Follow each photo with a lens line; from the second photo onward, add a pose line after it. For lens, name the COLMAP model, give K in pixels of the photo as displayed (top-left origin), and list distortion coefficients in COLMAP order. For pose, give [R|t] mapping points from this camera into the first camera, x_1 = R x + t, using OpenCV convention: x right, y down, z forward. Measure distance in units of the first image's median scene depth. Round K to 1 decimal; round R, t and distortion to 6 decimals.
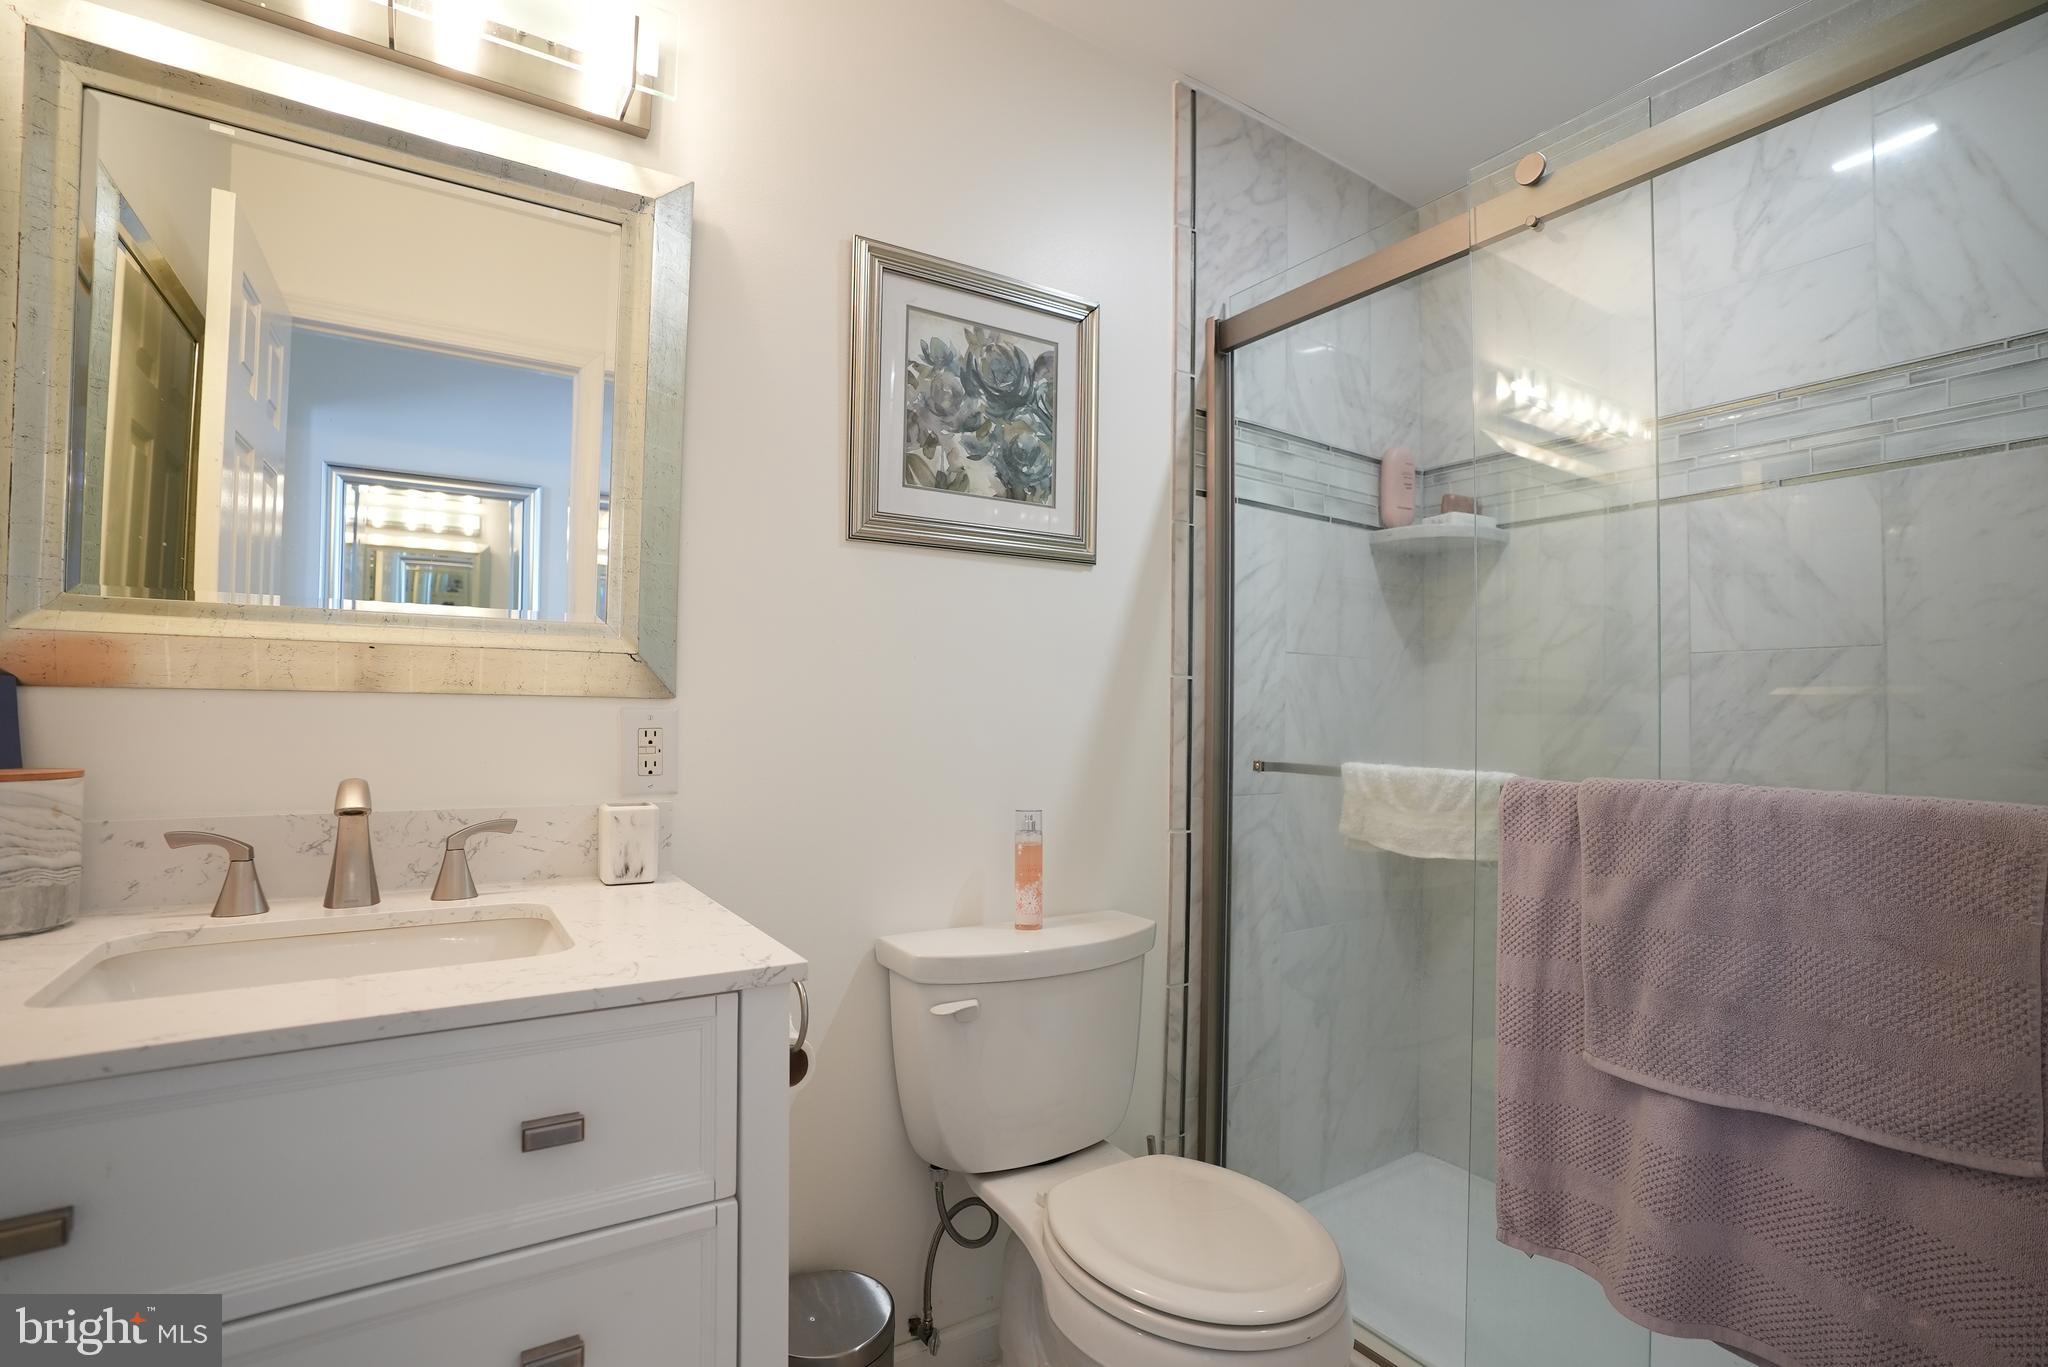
lens RADIAL K [[954.1, 0, 1019.1], [0, 954.1, 684.6], [0, 0, 1]] dist [-0.059049, 0.020456]
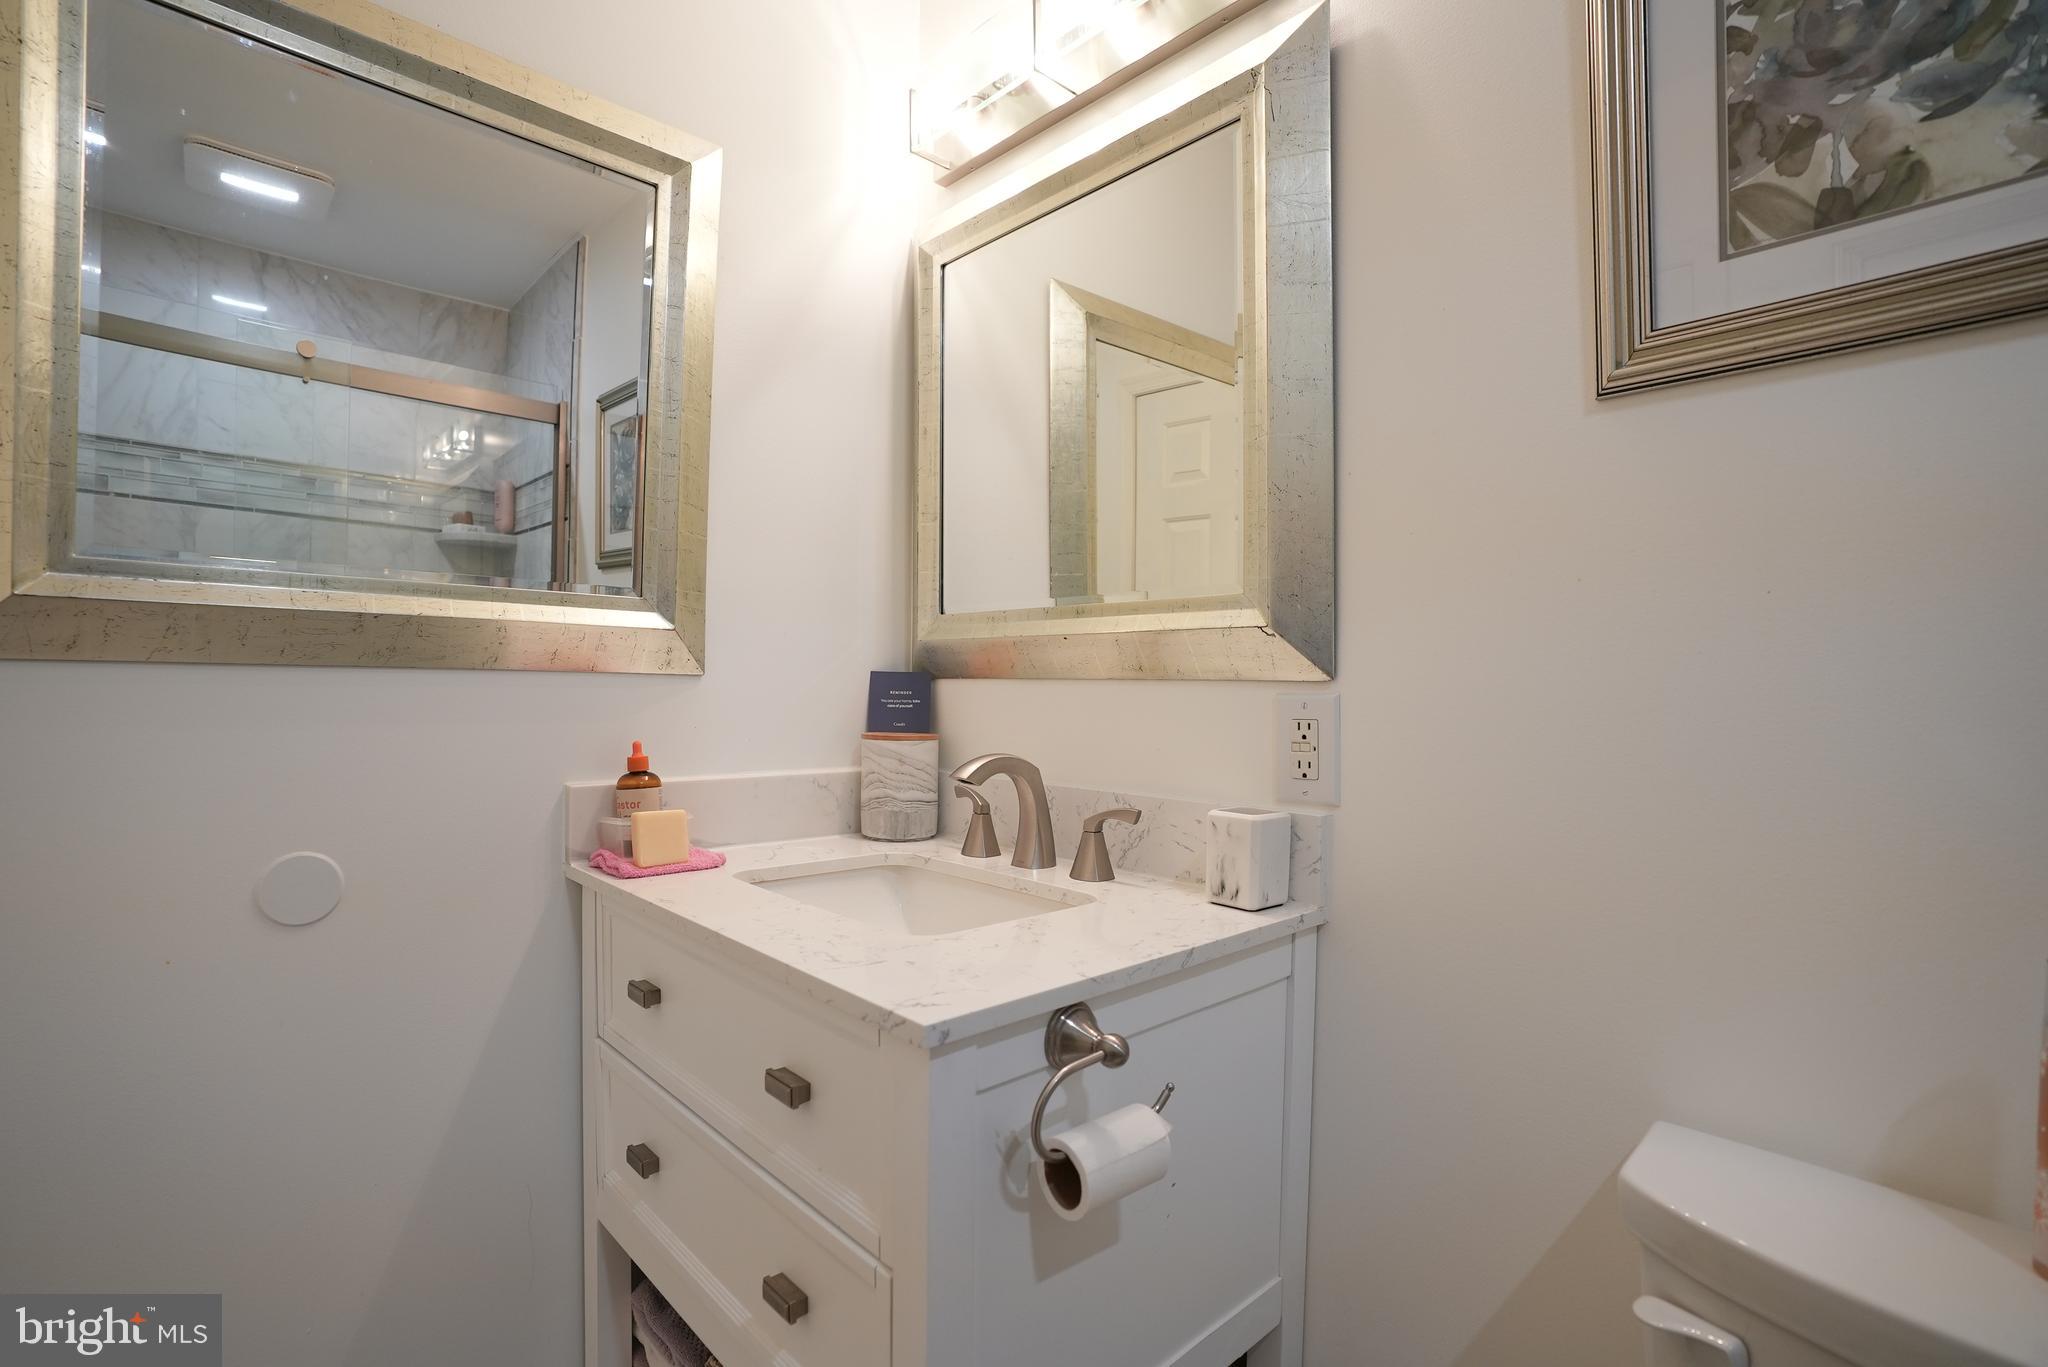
lens RADIAL K [[954.1, 0, 1017.6], [0, 954.1, 690.7], [0, 0, 1]] dist [-0.059049, 0.020456]
pose [[0.169705, -0.008908, -0.985455, 0.347009], [0.013239, 0.999890, -0.006759, 0.024255], [0.985406, -0.011900, 0.169804, 0.629245]]
